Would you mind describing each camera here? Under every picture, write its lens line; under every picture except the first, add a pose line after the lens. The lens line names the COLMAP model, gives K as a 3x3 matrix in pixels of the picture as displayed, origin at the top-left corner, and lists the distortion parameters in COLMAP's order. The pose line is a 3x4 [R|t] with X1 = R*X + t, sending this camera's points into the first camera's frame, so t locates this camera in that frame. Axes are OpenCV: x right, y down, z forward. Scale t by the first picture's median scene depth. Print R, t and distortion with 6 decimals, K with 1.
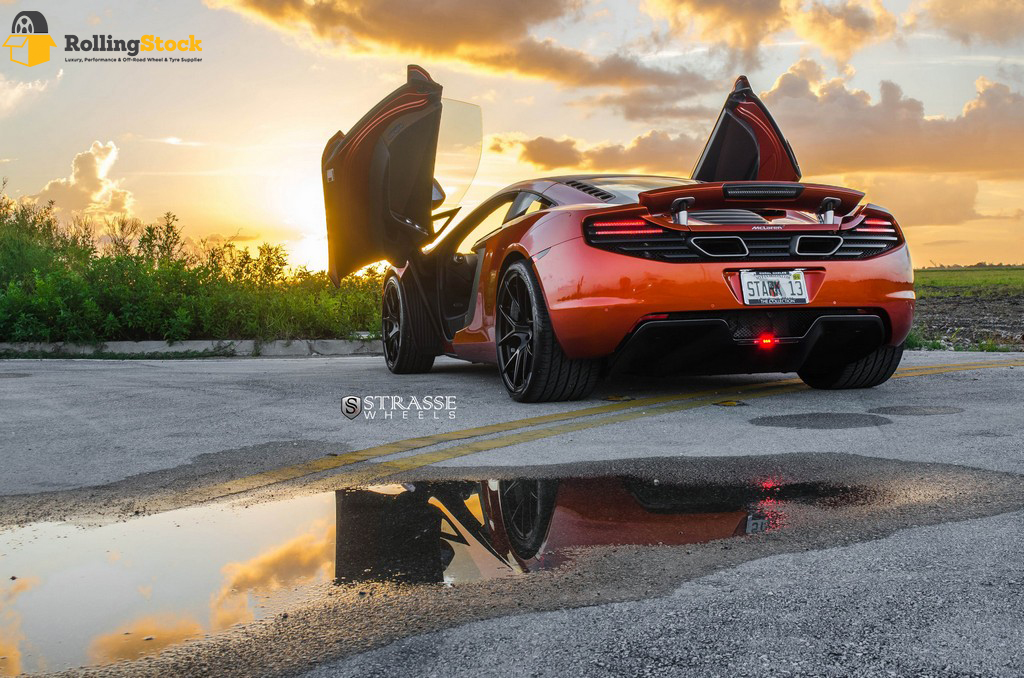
lens RADIAL K [[1374.7, 0, 512.0], [0, 1374.7, 339.0], [0, 0, 1]] dist [-0.040852, -0.024385]
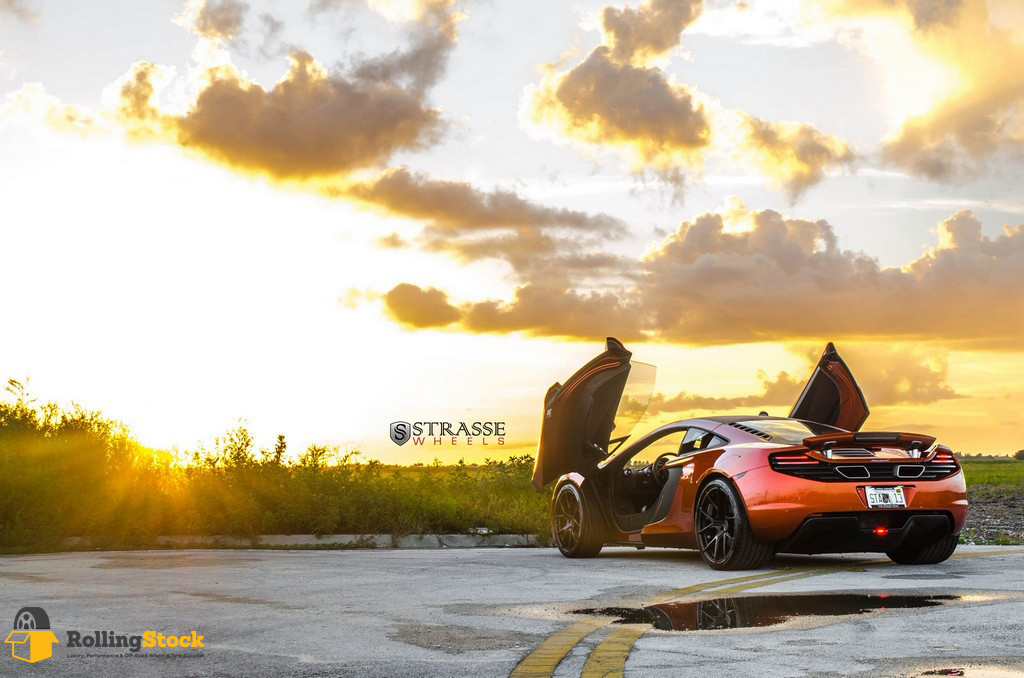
lens RADIAL K [[1727.2, 0, 512.0], [0, 1727.2, 339.0], [0, 0, 1]] dist [-0.012846, -0.114139]
pose [[0.996915, 0.014523, 0.077138, -0.379175], [-0.005204, 0.992801, -0.119663, 0.021001], [-0.078321, 0.118892, 0.989813, -0.931787]]
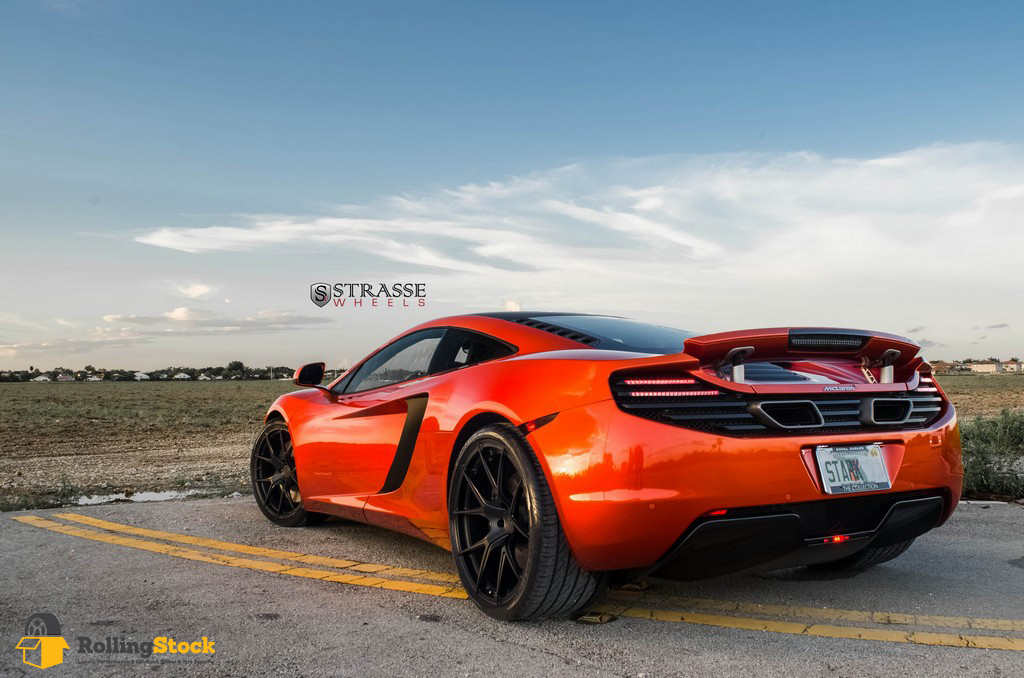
lens RADIAL K [[950.6, 0, 512.0], [0, 950.6, 339.0], [0, 0, 1]] dist [-0.065298, 0.001209]
pose [[0.978396, 0.022518, 0.205508, -0.092339], [-0.003577, 0.995745, -0.092080, -0.055704], [-0.206707, 0.089356, 0.974314, 0.492022]]
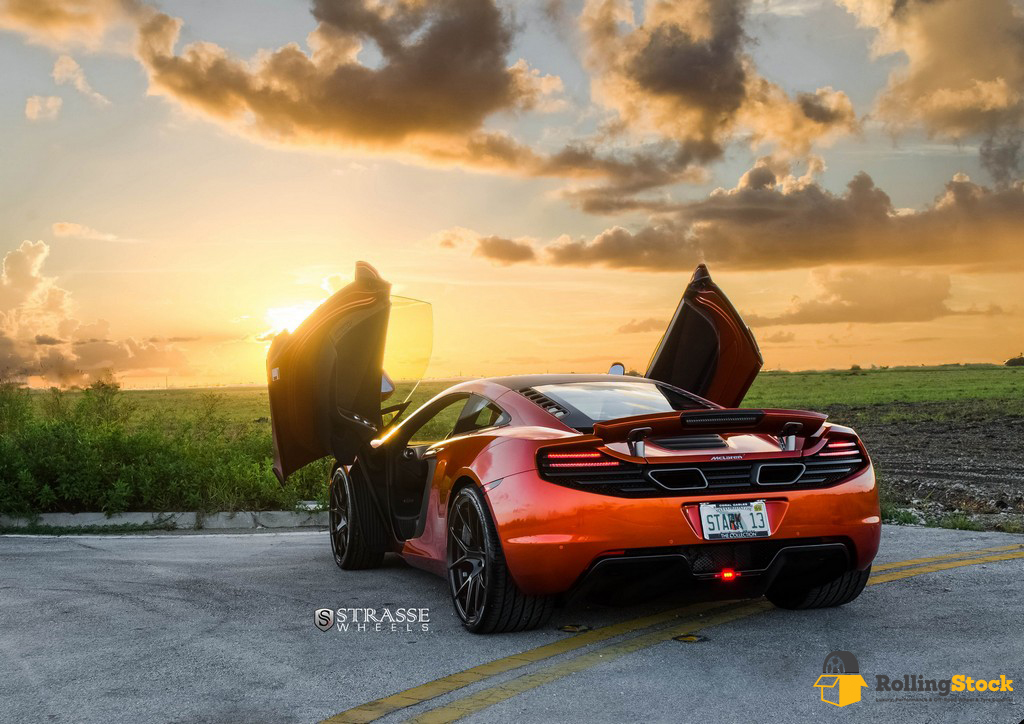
lens RADIAL K [[1437.4, 0, 478.9], [0, 1437.4, 363.1], [0, 0, 1]] dist [-0.043502, -0.022434]
pose [[0.999955, -0.004845, 0.008112, 0.003121], [0.005298, 0.998371, -0.056817, -0.084989], [-0.007823, 0.056858, 0.998352, -0.011149]]
